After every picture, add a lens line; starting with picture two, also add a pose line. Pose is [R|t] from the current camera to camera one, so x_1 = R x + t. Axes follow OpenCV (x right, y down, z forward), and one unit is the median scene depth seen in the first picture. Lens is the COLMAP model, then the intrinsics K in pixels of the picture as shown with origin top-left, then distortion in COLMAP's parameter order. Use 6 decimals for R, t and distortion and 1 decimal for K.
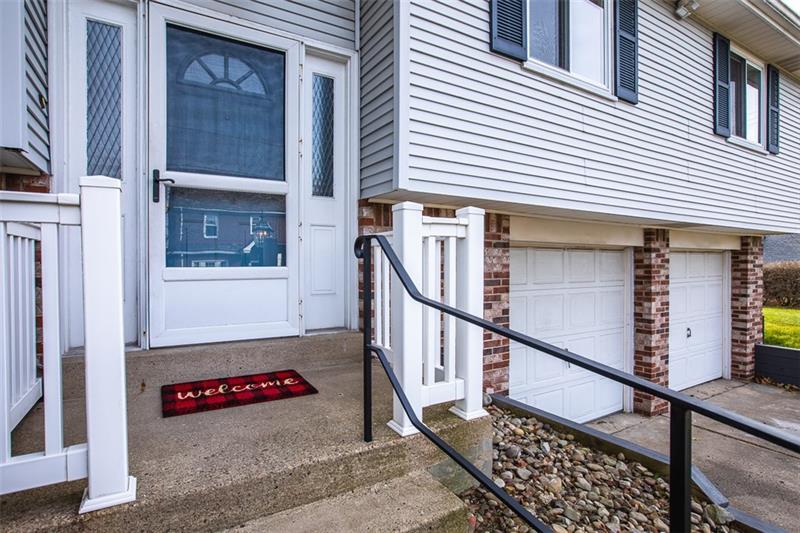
lens RADIAL K [[409.0, 0, 397.6], [0, 409.0, 261.2], [0, 0, 1]] dist [-0.012134, 0.000340]
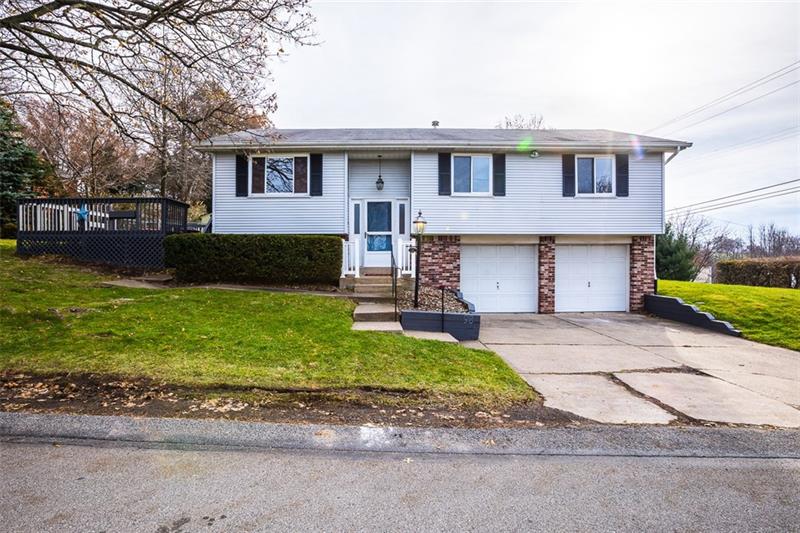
lens RADIAL K [[448.4, 0, 394.9], [0, 448.4, 263.3], [0, 0, 1]] dist [-0.045019, -0.000144]
pose [[0.848301, 0.001187, -0.529513, 1.278287], [0.002828, 0.999973, 0.006772, 0.061468], [0.529507, -0.007242, 0.848275, -1.695087]]
